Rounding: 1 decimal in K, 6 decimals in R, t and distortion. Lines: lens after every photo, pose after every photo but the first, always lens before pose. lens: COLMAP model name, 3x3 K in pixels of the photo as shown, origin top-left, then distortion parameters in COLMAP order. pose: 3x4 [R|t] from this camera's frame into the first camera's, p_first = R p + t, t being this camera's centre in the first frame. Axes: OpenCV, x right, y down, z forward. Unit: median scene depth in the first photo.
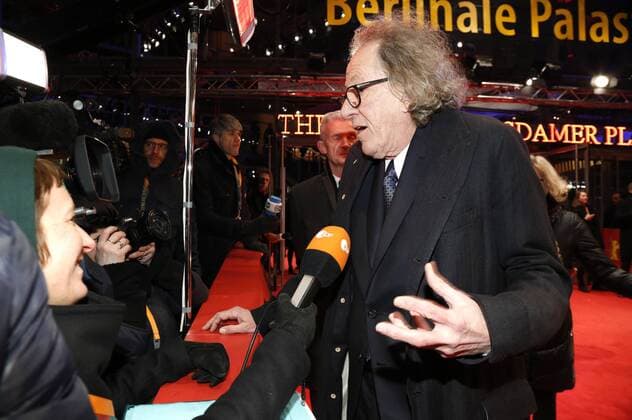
lens RADIAL K [[433.1, 0, 316.0], [0, 433.1, 210.0], [0, 0, 1]] dist [-0.126388, 0.070743]
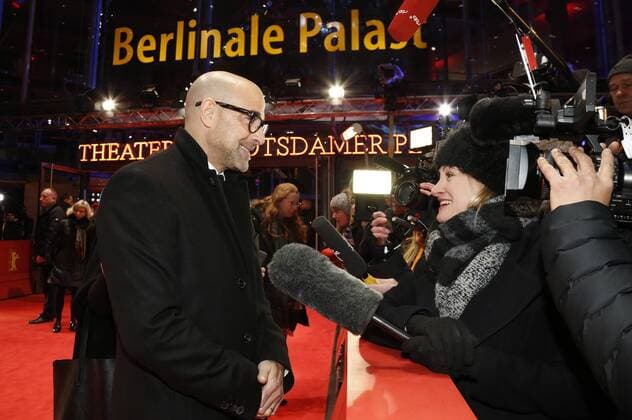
lens RADIAL K [[413.0, 0, 316.7], [0, 413.0, 187.4], [0, 0, 1]] dist [-0.076774, -0.000392]
pose [[0.983639, -0.031911, -0.177300, 0.731381], [0.015229, 0.995393, -0.094663, 0.005965], [0.179504, 0.090414, 0.979594, 0.056531]]
